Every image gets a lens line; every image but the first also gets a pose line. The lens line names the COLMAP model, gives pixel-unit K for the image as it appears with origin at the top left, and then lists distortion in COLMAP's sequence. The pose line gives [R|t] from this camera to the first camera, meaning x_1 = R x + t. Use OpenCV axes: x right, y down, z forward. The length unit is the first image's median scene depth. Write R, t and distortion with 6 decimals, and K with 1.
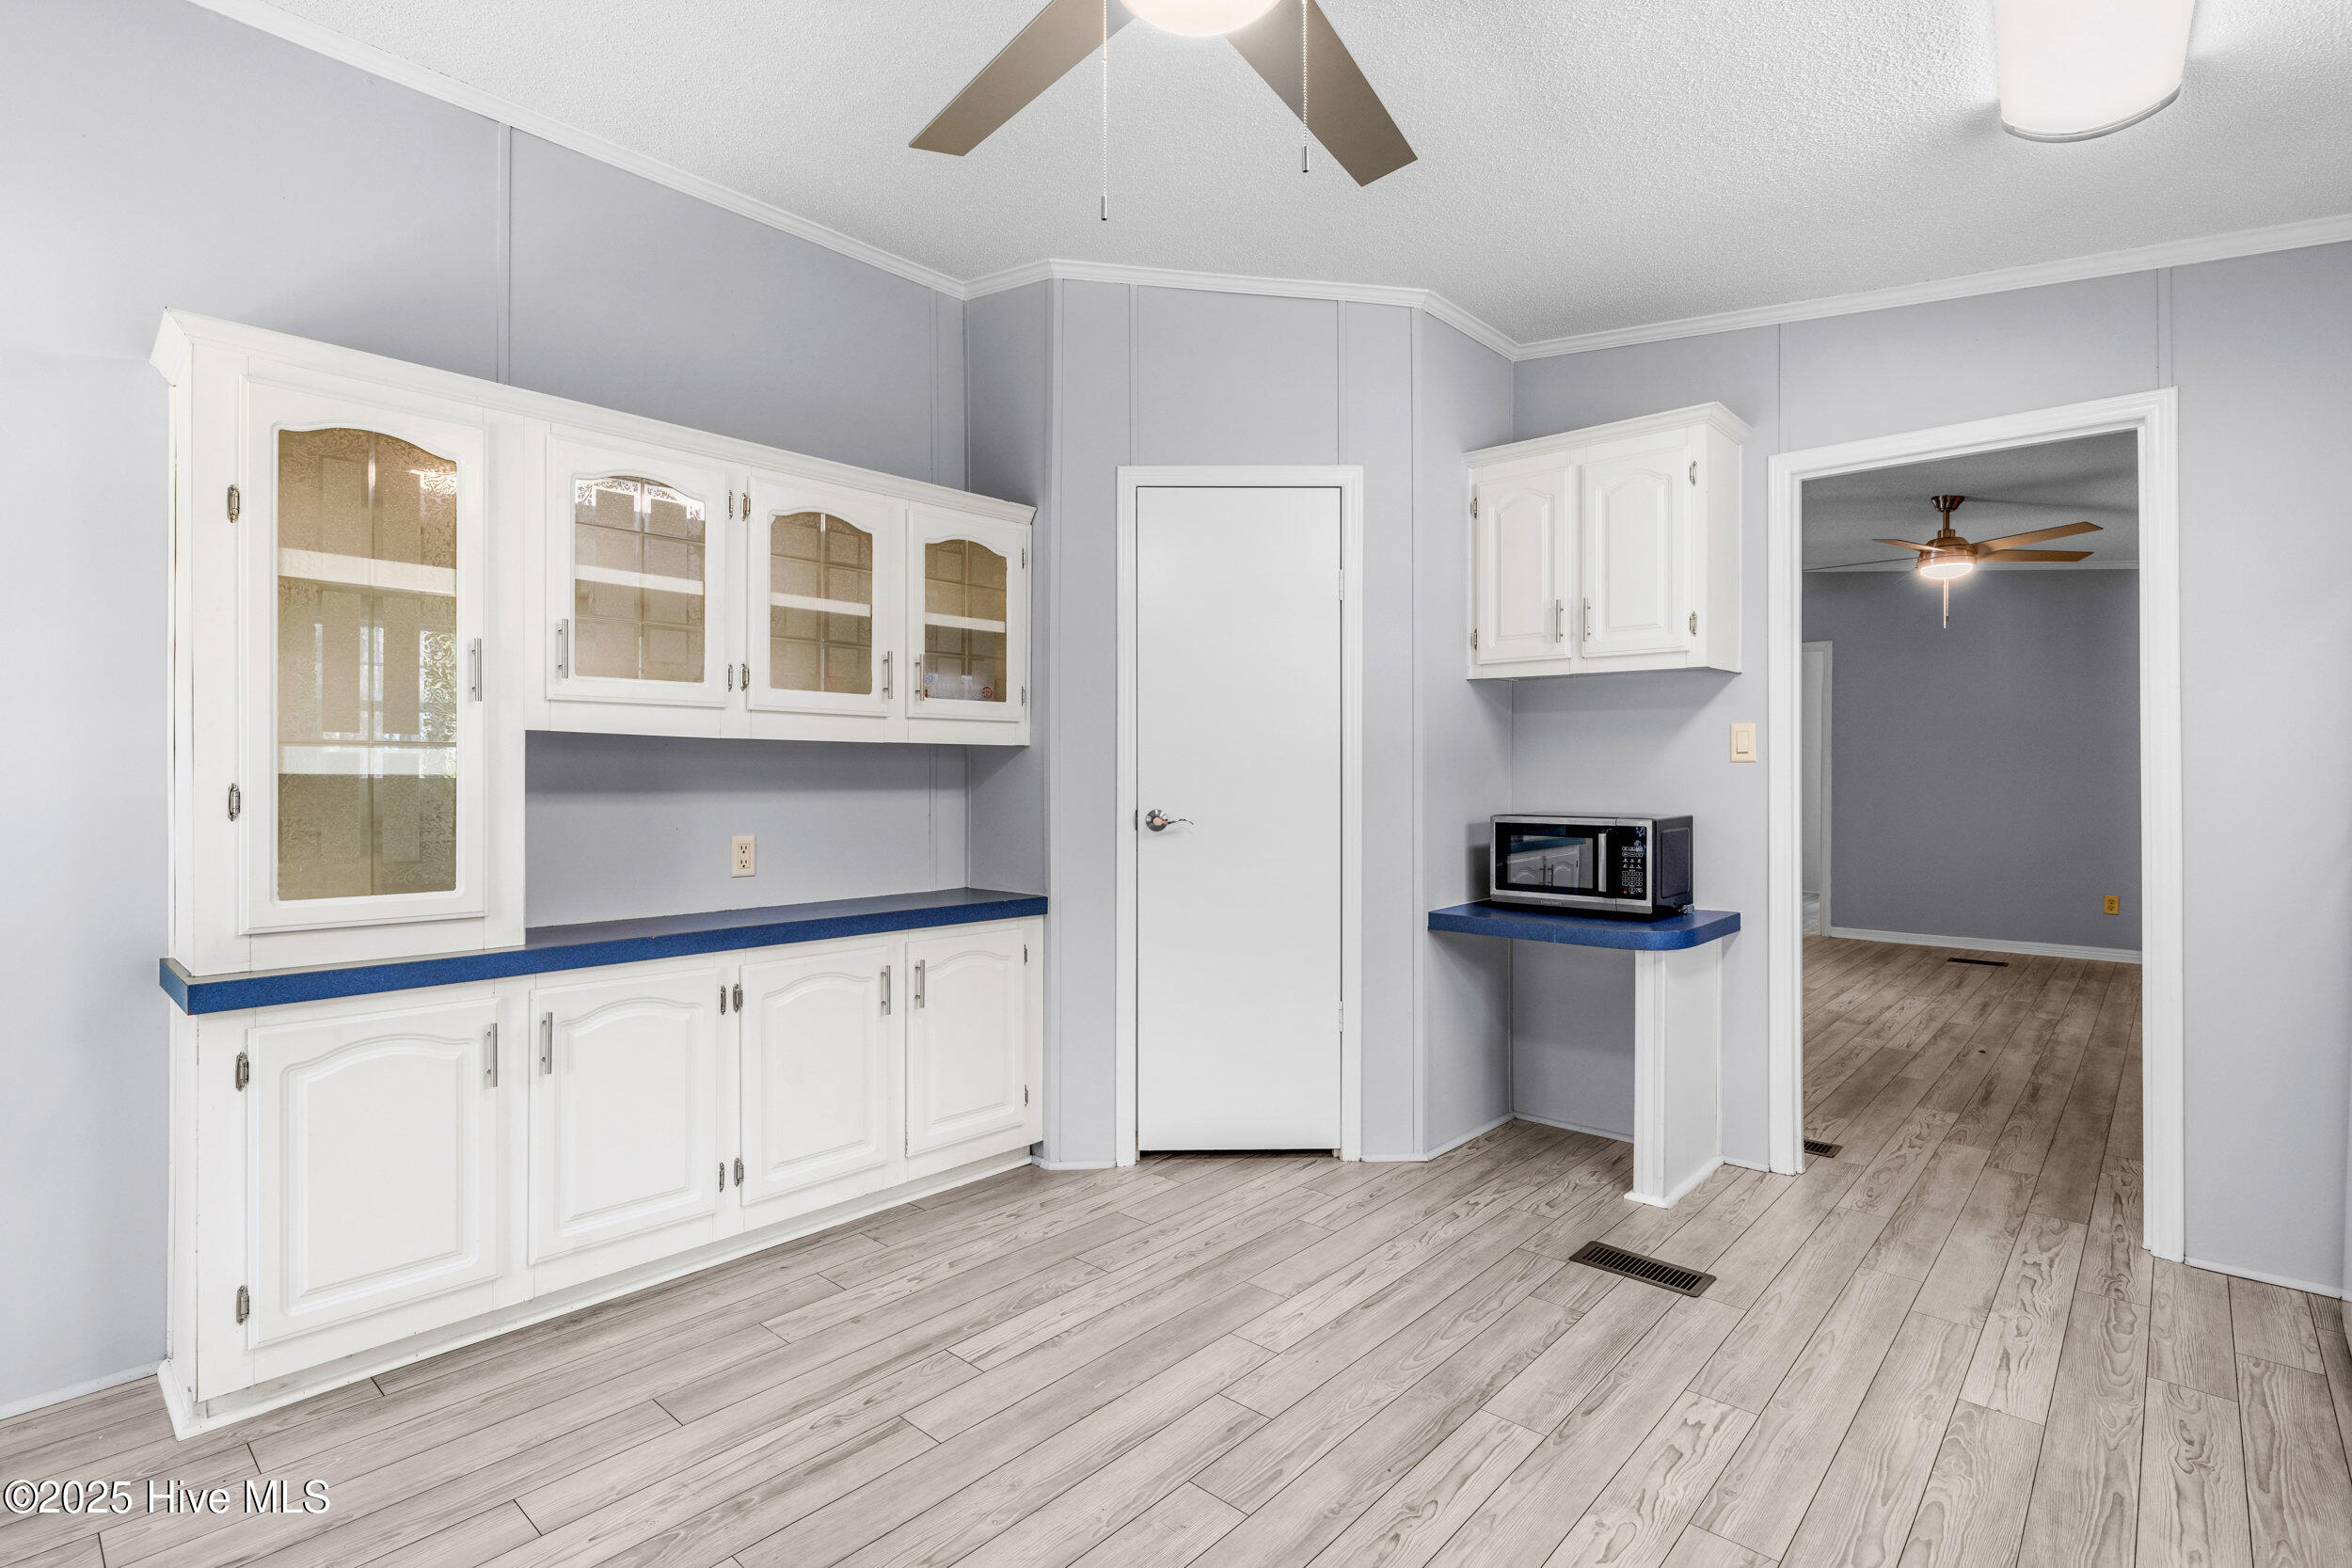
lens RADIAL K [[1121.2, 0, 1160.4], [0, 1121.2, 784.0], [0, 0, 1]] dist [-0.001728, -0.000286]
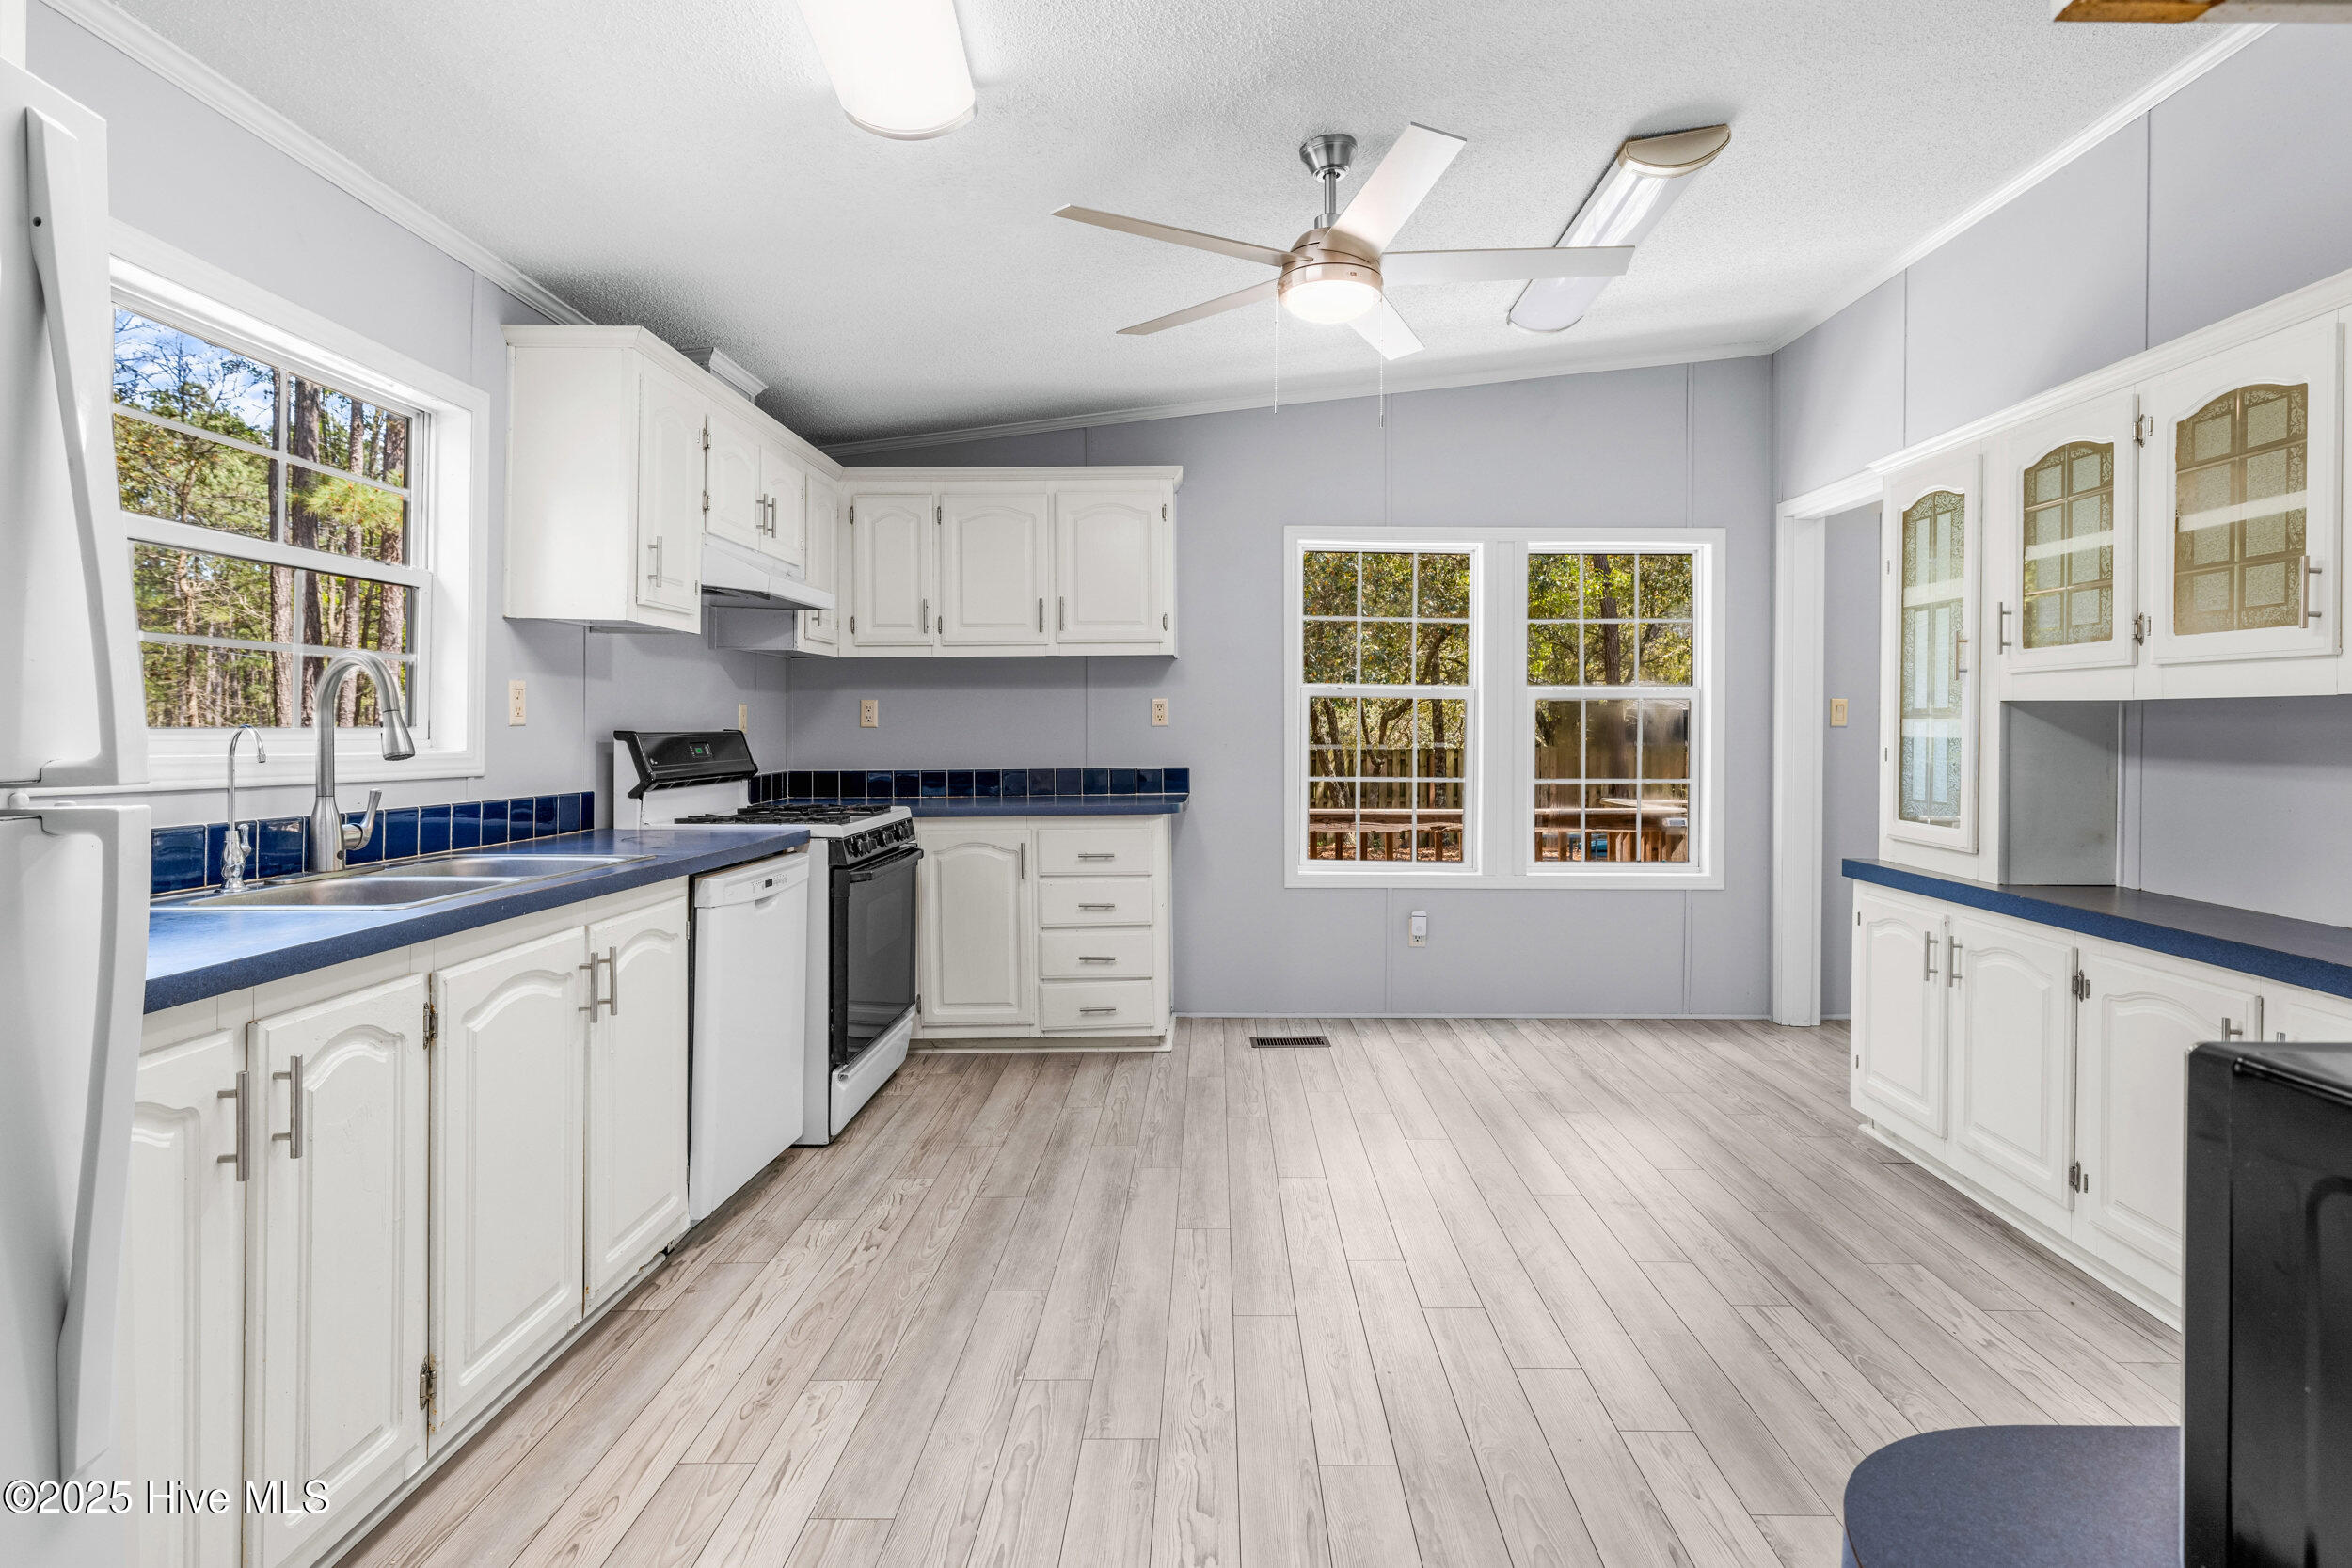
lens RADIAL K [[1186.3, 0, 1191.9], [0, 1186.3, 742.3], [0, 0, 1]] dist [0.000065, 0.000224]
pose [[-0.752511, 0.002236, -0.658576, 0.821469], [-0.012844, 0.999754, 0.018071, -0.015833], [0.658455, 0.022058, -0.752297, 1.279986]]
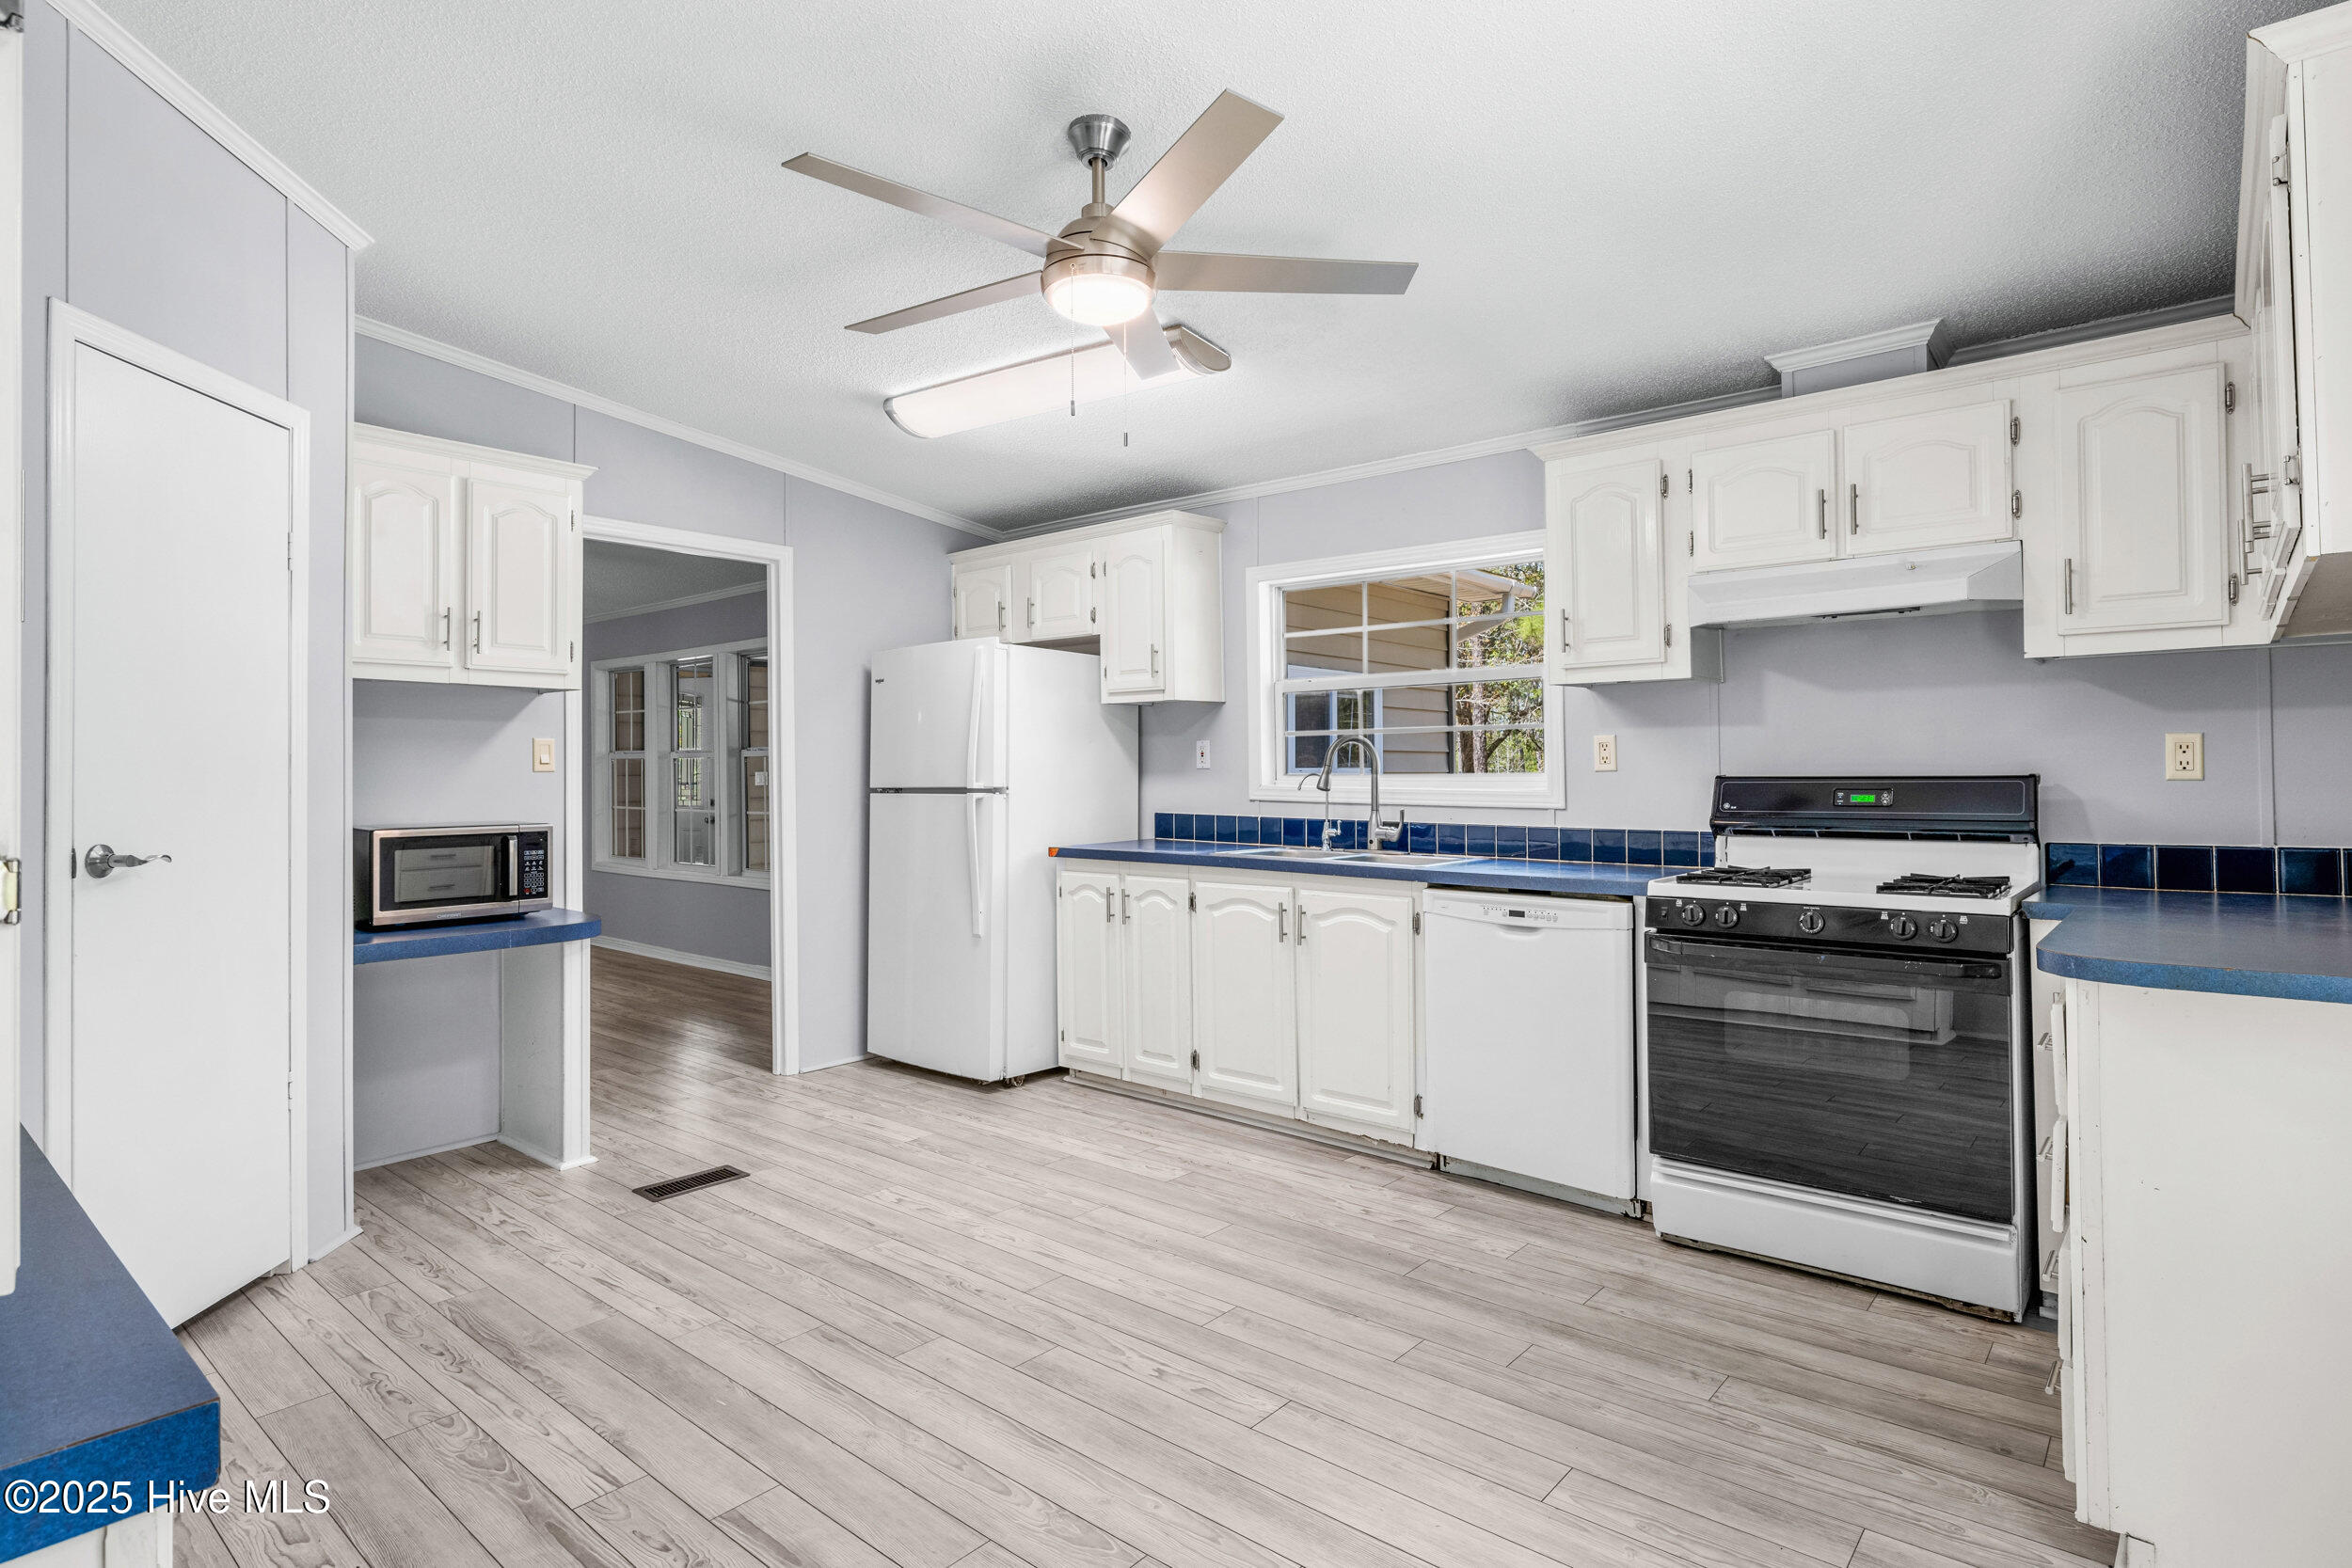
lens RADIAL K [[1186.3, 0, 1191.9], [0, 1186.3, 742.3], [0, 0, 1]] dist [0.000065, 0.000224]
pose [[-0.046674, 0.026067, 0.998570, -0.950665], [0.016806, 0.999538, -0.025307, -0.010444], [-0.998769, 0.015601, -0.047090, 0.526136]]
